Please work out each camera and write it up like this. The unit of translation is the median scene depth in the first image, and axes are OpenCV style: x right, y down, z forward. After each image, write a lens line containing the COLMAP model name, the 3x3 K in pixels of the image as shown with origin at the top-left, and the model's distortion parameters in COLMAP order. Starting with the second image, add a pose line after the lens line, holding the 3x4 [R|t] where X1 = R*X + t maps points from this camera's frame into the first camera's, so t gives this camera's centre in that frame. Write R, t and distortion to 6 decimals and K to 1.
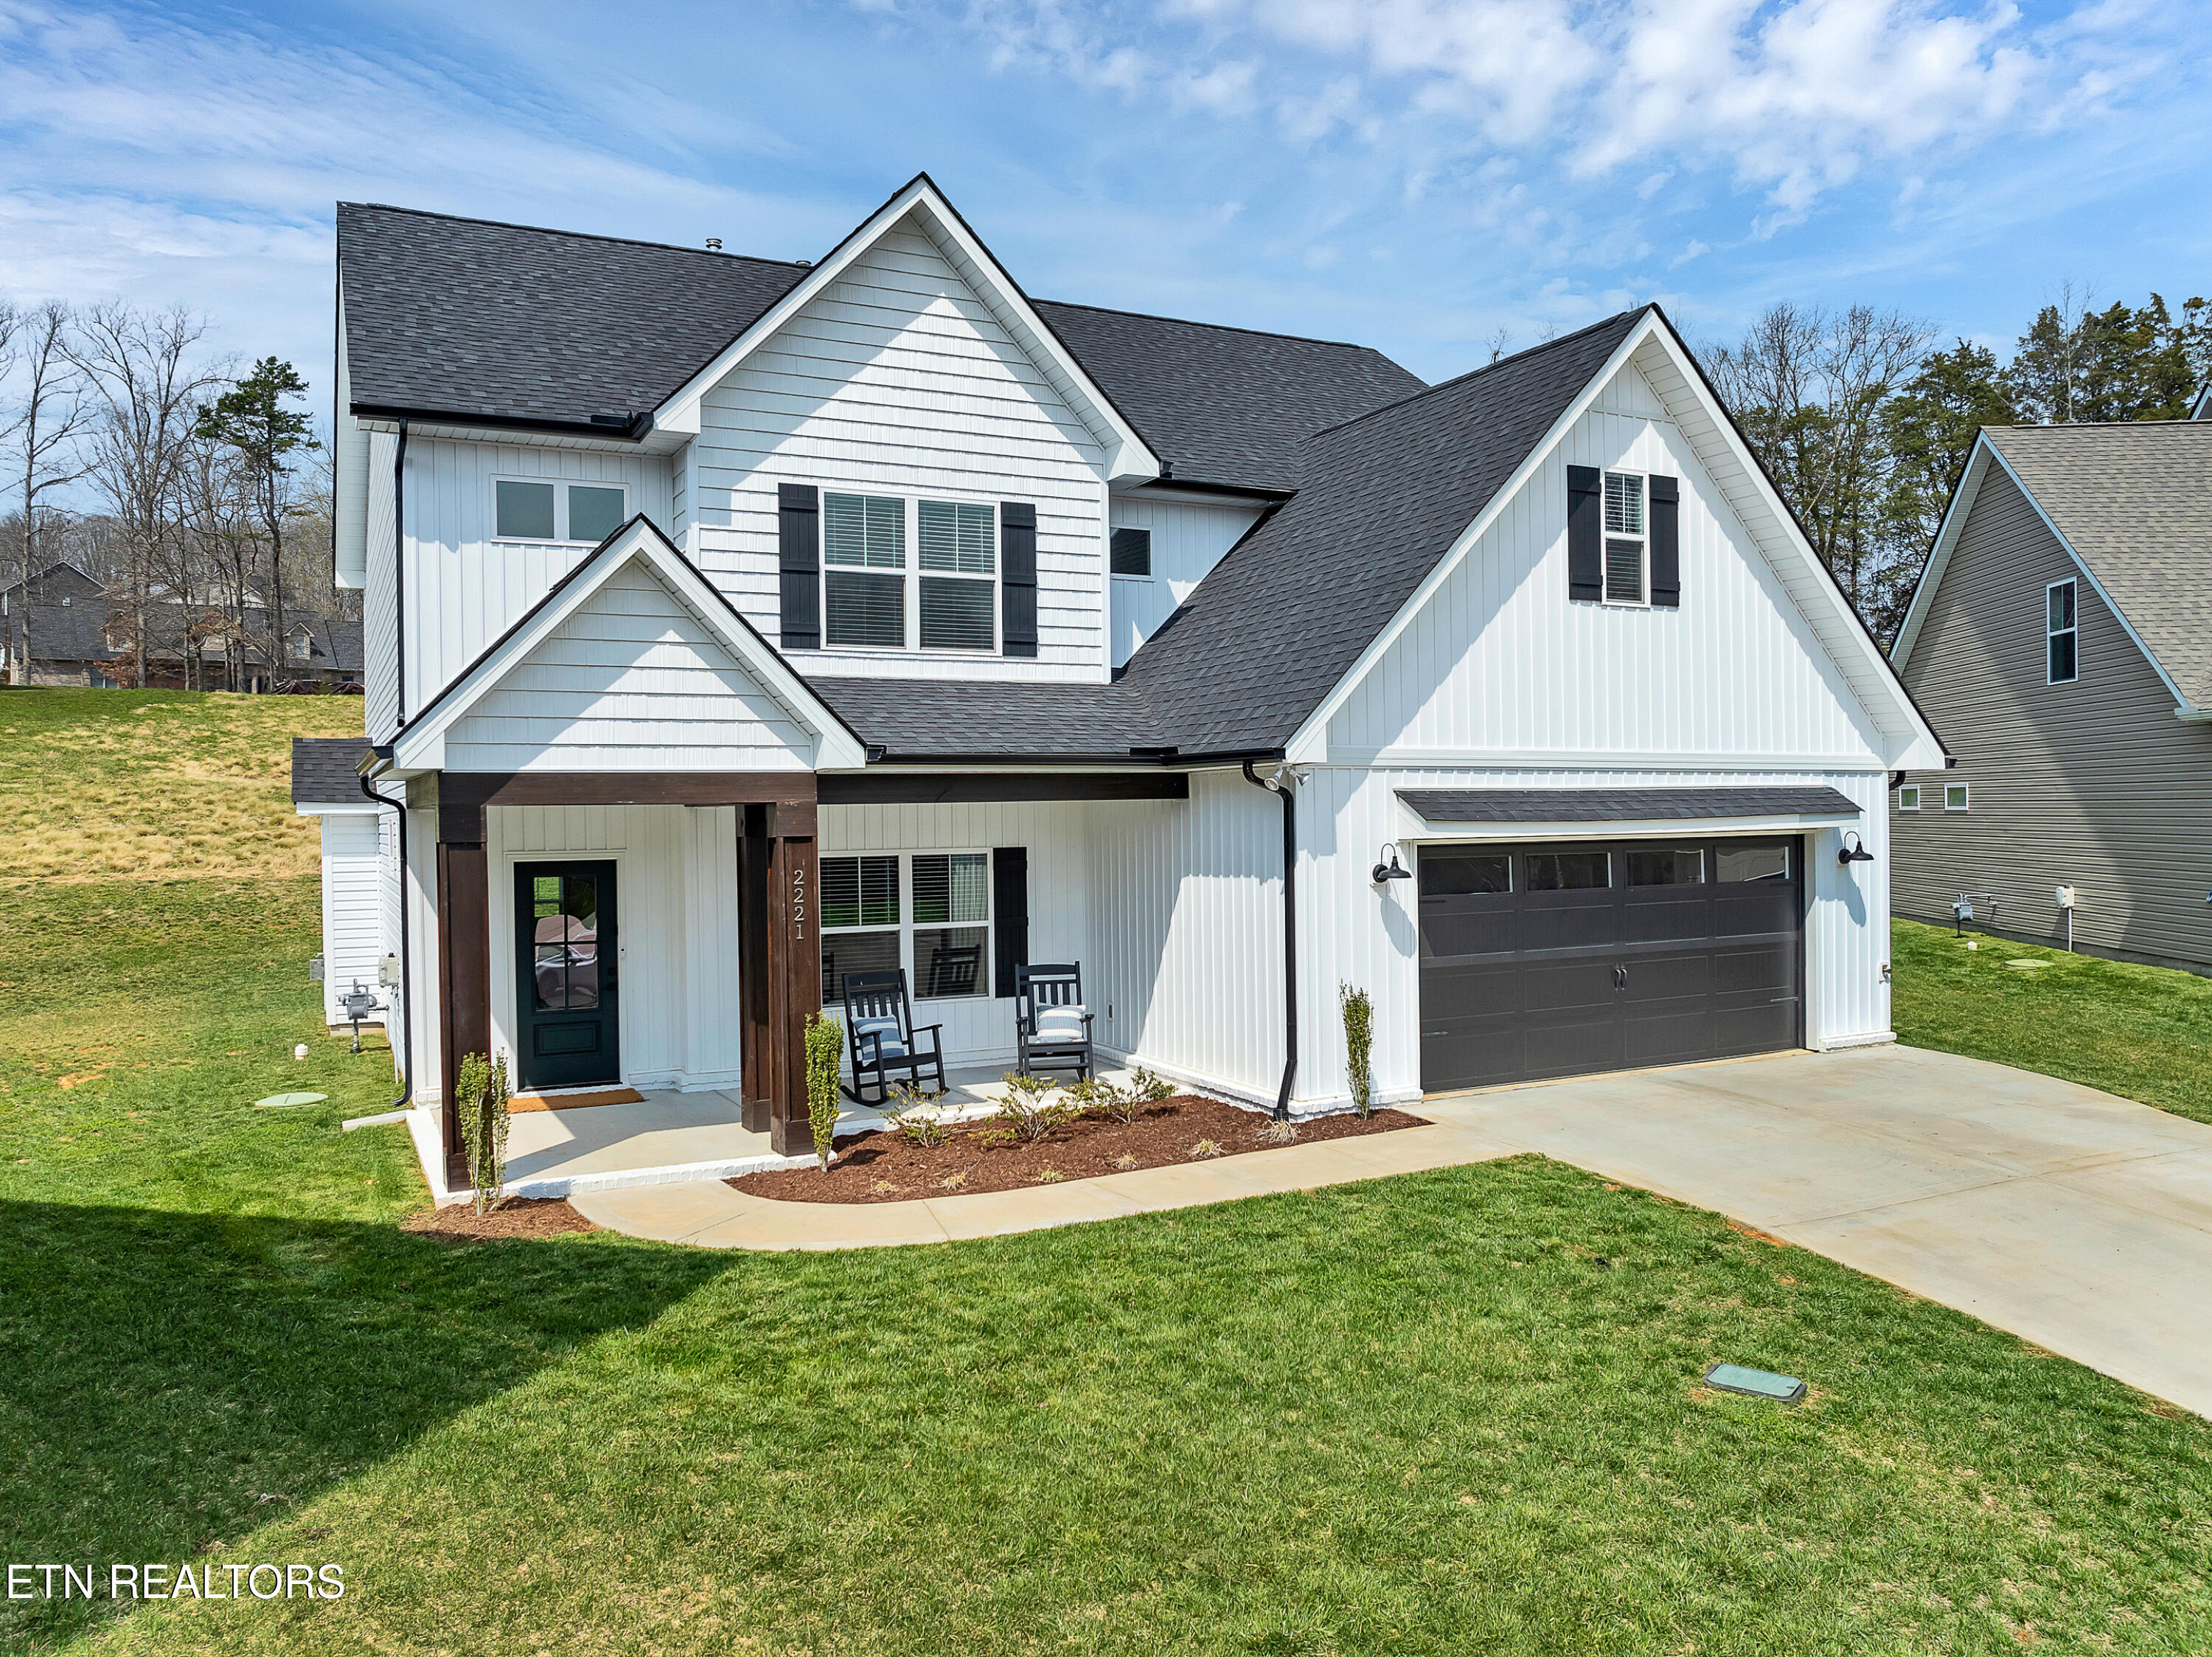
lens RADIAL K [[1560.0, 0, 1106.0], [0, 1560.0, 828.5], [0, 0, 1]] dist [-0.030787, -0.025502]
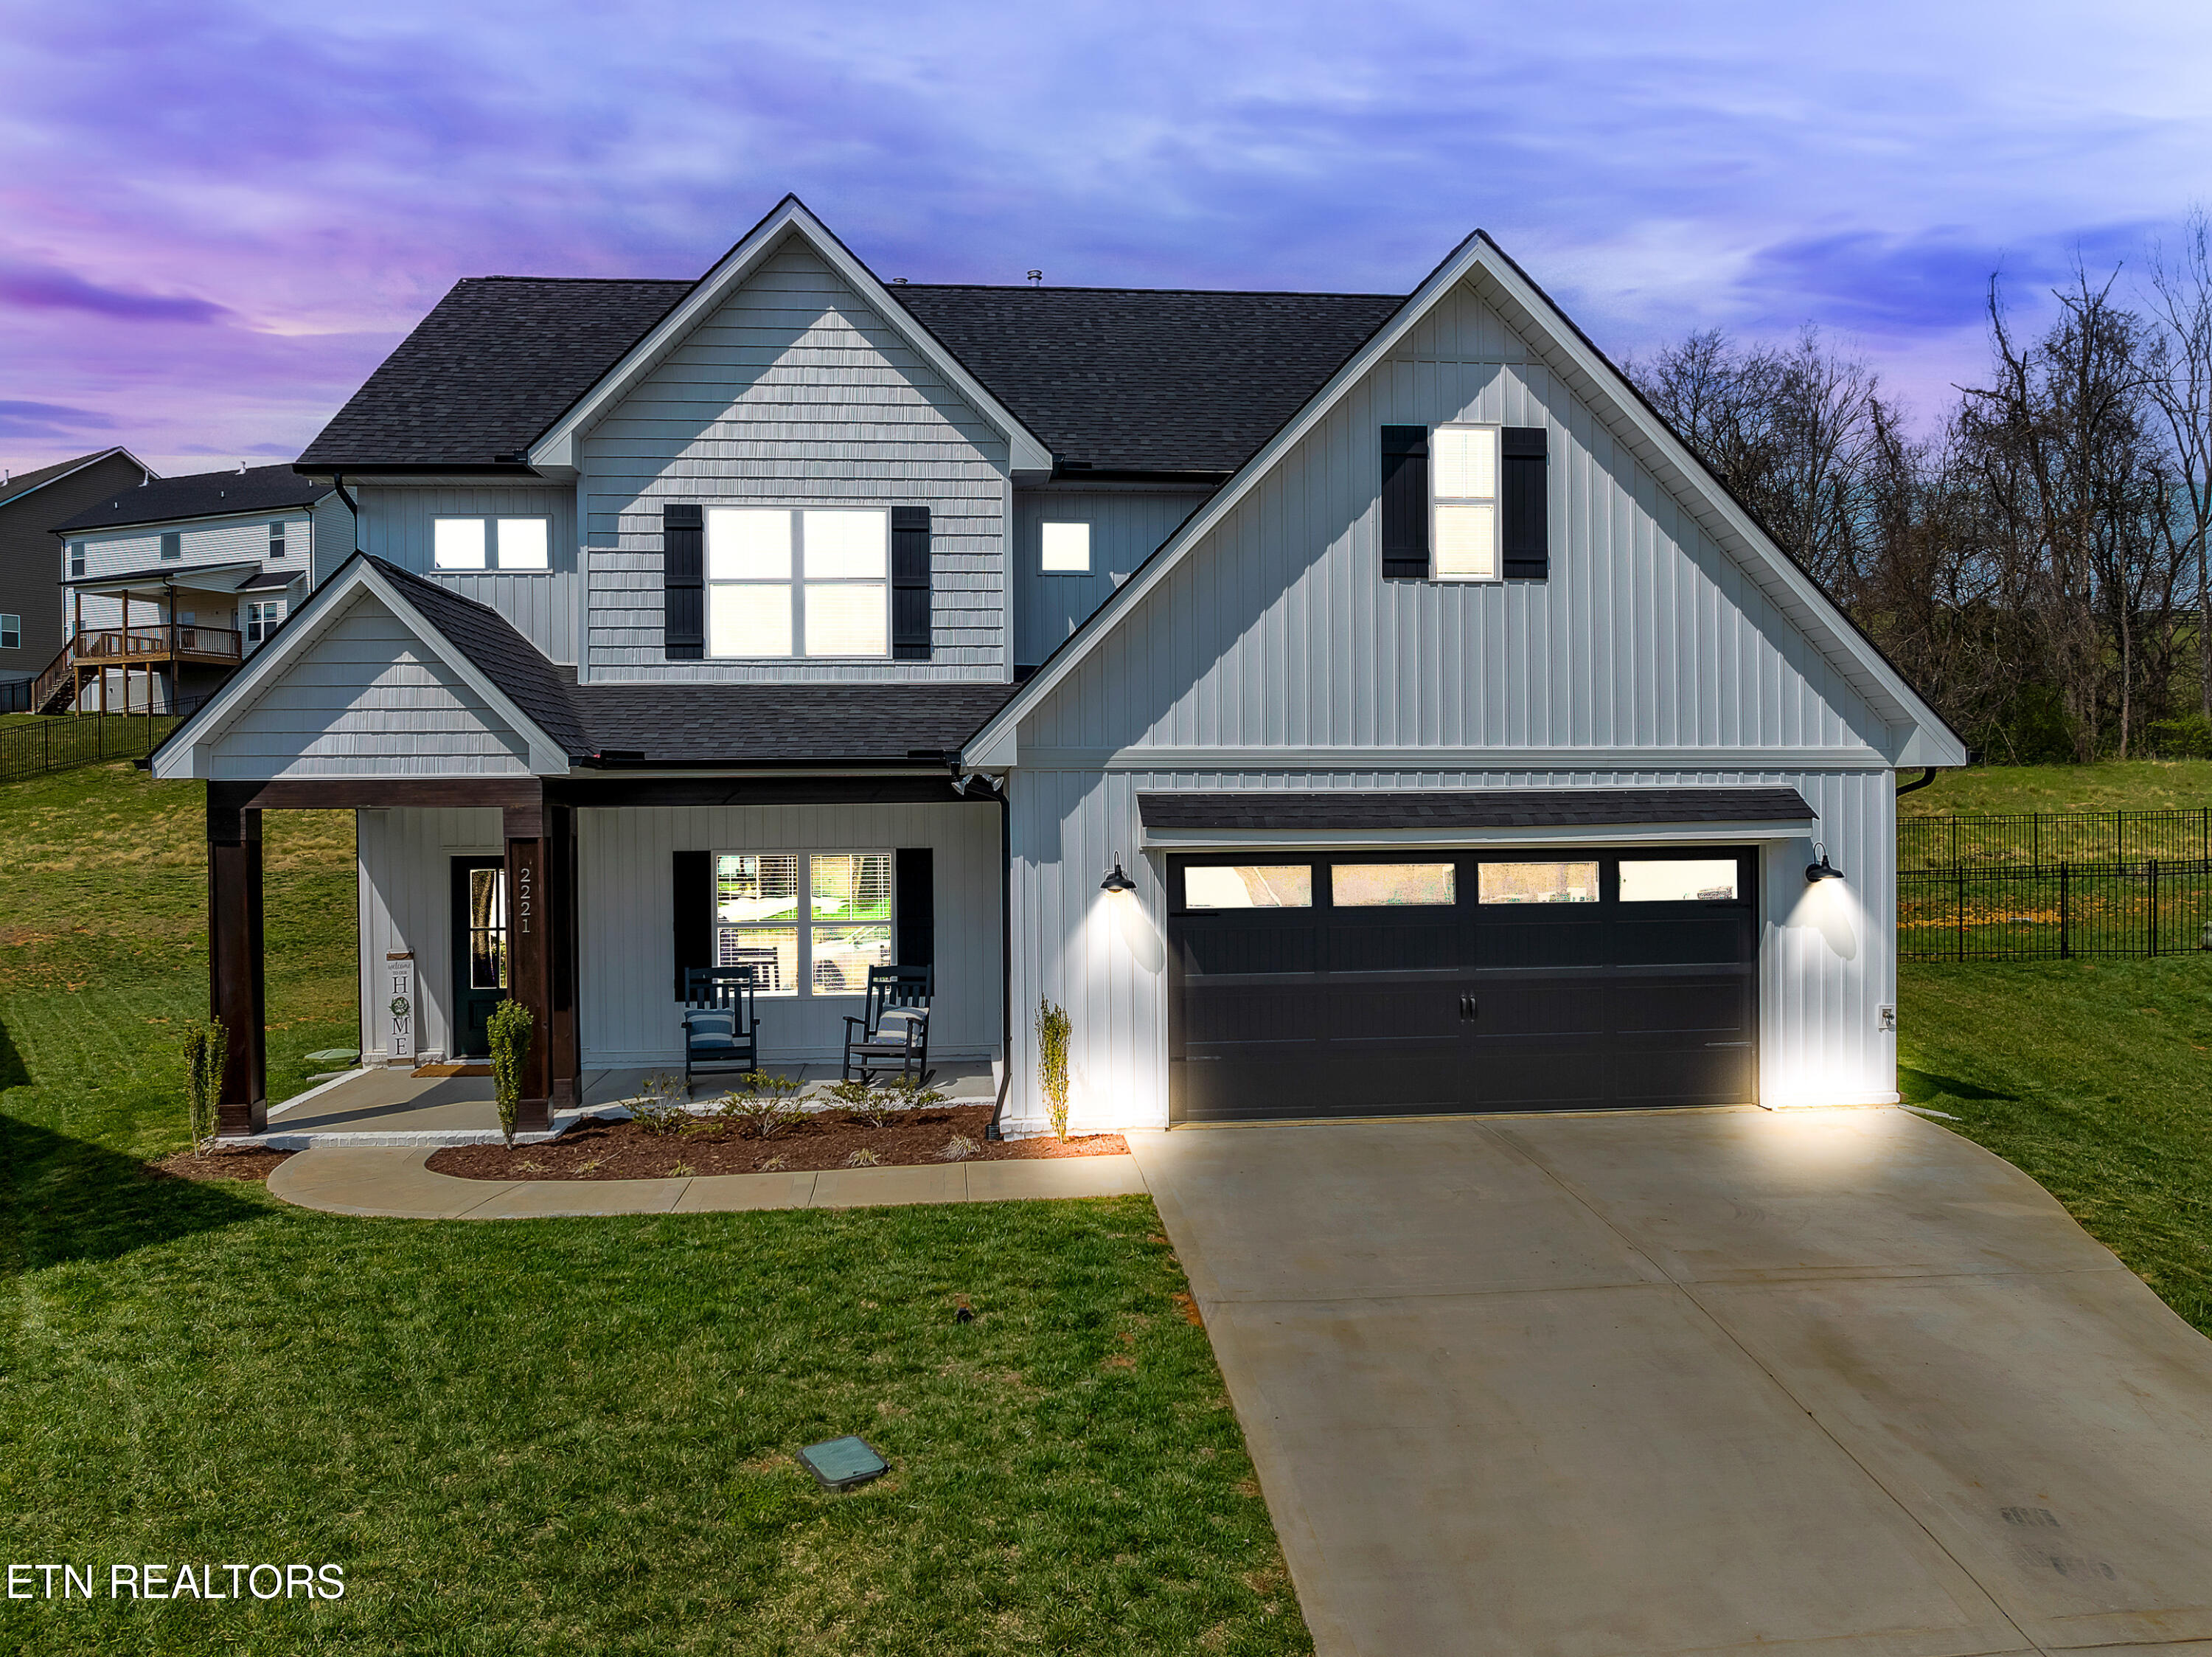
lens RADIAL K [[1575.4, 0, 1118.3], [0, 1575.4, 827.7], [0, 0, 1]] dist [-0.034884, -0.003926]
pose [[0.933857, 0.009020, -0.357534, 0.465759], [-0.007067, 0.999952, 0.006769, -0.009838], [0.357578, -0.003794, 0.933876, 0.105186]]
